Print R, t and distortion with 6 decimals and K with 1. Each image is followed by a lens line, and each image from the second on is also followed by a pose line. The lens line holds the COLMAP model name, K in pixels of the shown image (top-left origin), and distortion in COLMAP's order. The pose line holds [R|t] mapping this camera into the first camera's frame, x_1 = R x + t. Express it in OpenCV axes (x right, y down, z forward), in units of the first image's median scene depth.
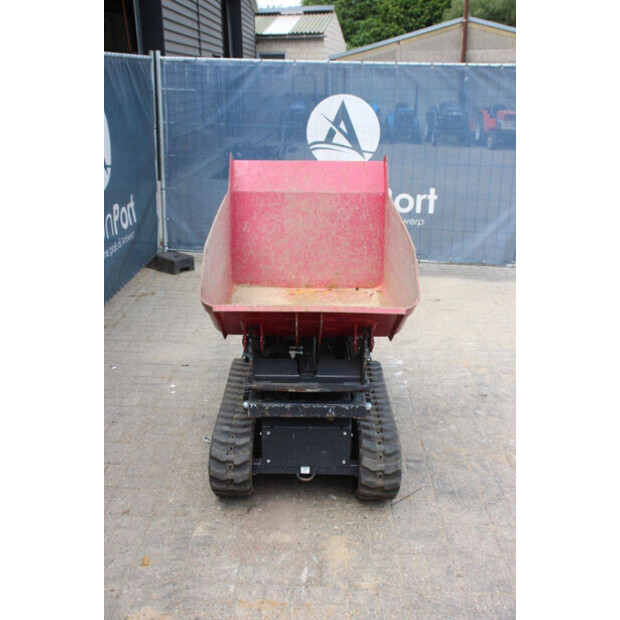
lens RADIAL K [[720.3, 0, 310.0], [0, 720.3, 310.0], [0, 0, 1]] dist [-0.001640, 0.054801]
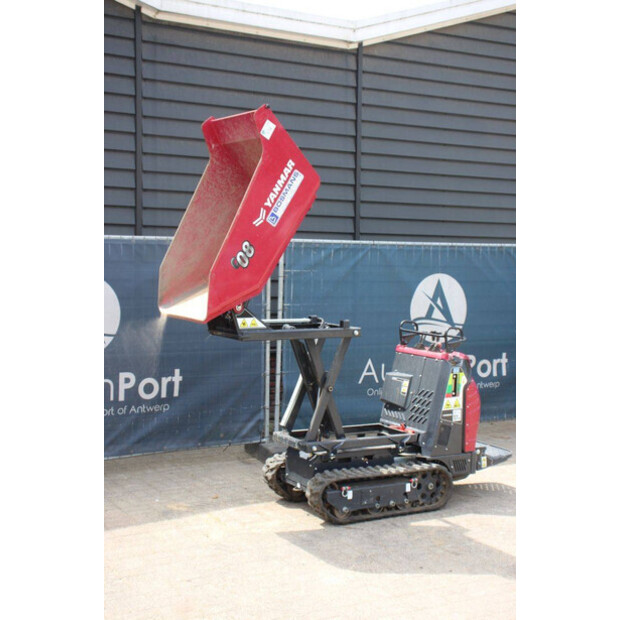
lens RADIAL K [[936.1, 0, 310.0], [0, 936.1, 310.0], [0, 0, 1]] dist [-0.029598, 0.028024]
pose [[0.515250, 0.055138, -0.855264, 1.545697], [-0.275824, 0.955503, -0.104569, 0.046578], [0.811442, 0.289782, 0.507532, -0.160470]]
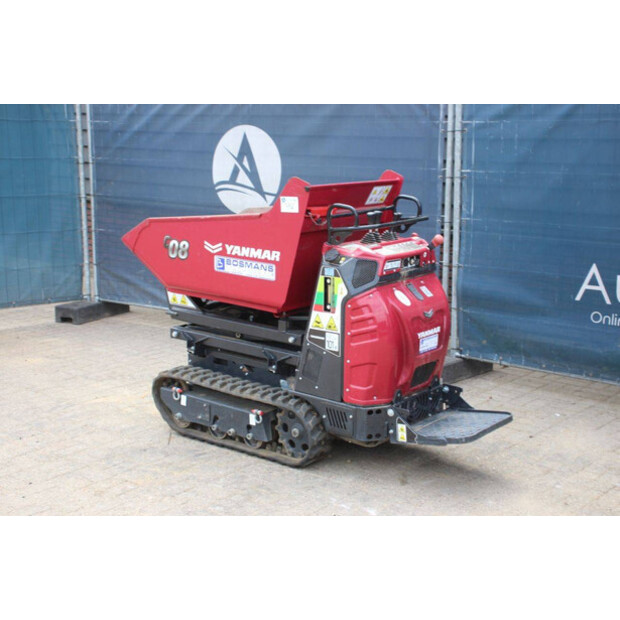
lens RADIAL K [[963.1, 0, 310.0], [0, 963.1, 310.0], [0, 0, 1]] dist [0.133019, 0.047987]
pose [[-0.626806, 0.139240, -0.766633, 1.071172], [-0.245204, 0.898664, 0.363701, -0.517657], [0.739587, 0.415952, -0.529146, 1.737808]]
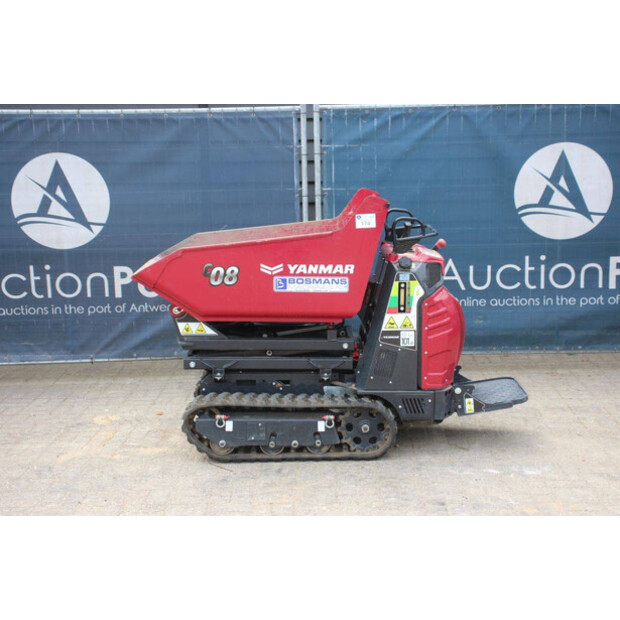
lens RADIAL K [[1015.1, 0, 310.0], [0, 1015.1, 310.0], [0, 0, 1]] dist [0.163755, 0.120999]
pose [[0.001346, 0.156613, -0.987659, 1.577221], [-0.288340, 0.945773, 0.149578, -0.252394], [0.957527, 0.284580, 0.046431, 0.887205]]
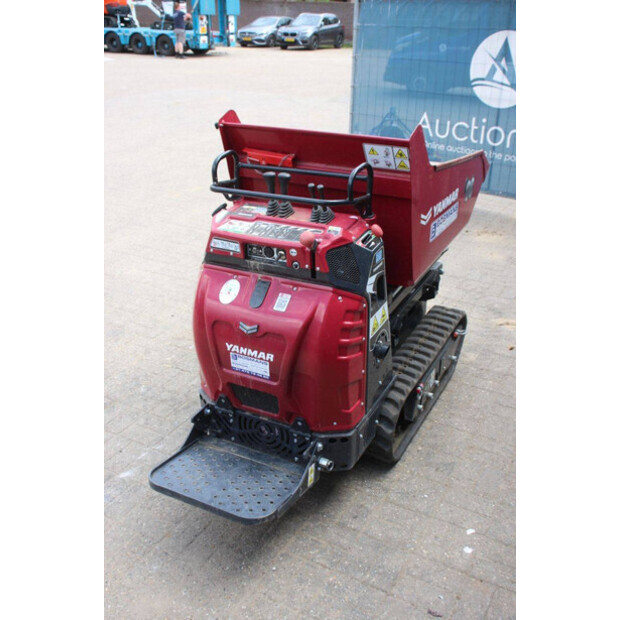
lens RADIAL K [[642.2, 0, 310.0], [0, 642.2, 310.0], [0, 0, 1]] dist [-0.062708, 0.106730]
pose [[-0.887245, -0.205923, 0.412785, -0.303135], [0.127549, 0.750435, 0.648520, -0.490413], [-0.443314, 0.628047, -0.639555, 1.536065]]
